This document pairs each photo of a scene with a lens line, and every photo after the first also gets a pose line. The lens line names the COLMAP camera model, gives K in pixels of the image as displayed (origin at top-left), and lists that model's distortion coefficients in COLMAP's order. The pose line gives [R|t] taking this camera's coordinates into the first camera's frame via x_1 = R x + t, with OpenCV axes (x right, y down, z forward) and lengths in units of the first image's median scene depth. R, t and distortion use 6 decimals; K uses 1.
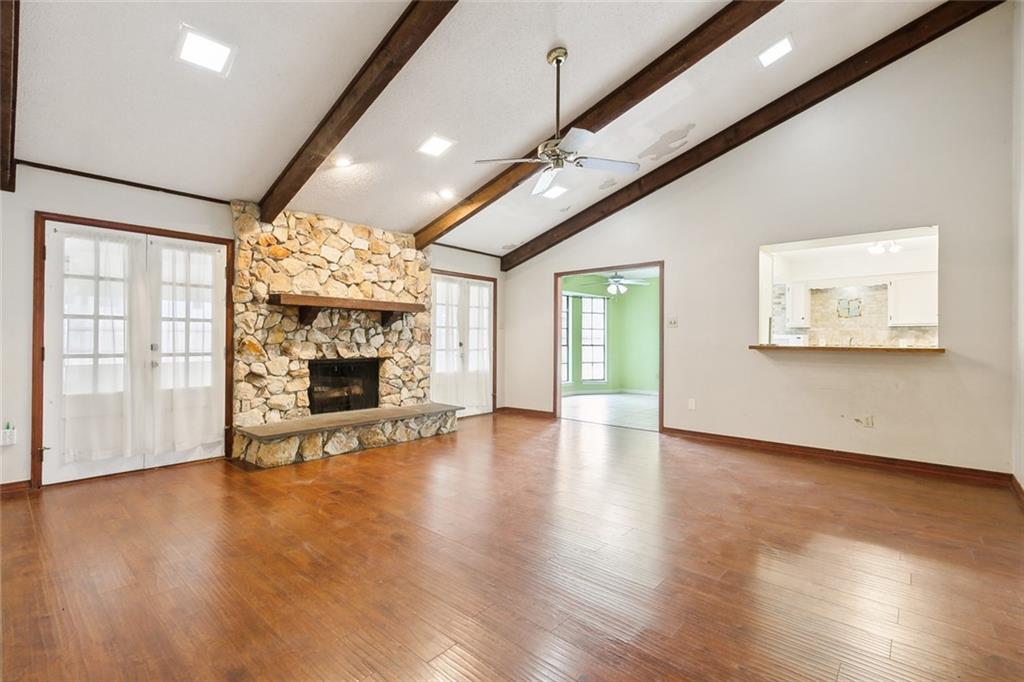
lens RADIAL K [[466.1, 0, 512.0], [0, 466.1, 341.0], [0, 0, 1]] dist [0.000140, -0.000074]
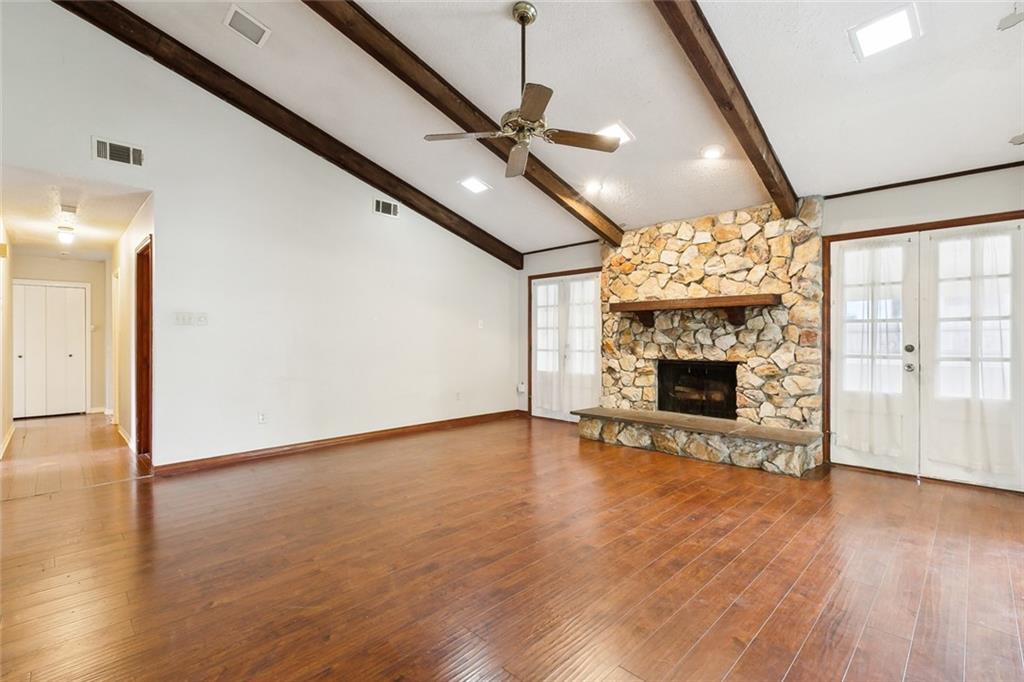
lens RADIAL K [[466.1, 0, 512.0], [0, 466.1, 341.0], [0, 0, 1]] dist [0.000140, -0.000074]
pose [[-0.059821, -0.003309, -0.998204, 0.644357], [-0.003668, 0.999988, -0.003095, 0.002009], [0.998202, 0.003476, -0.059833, 0.700192]]
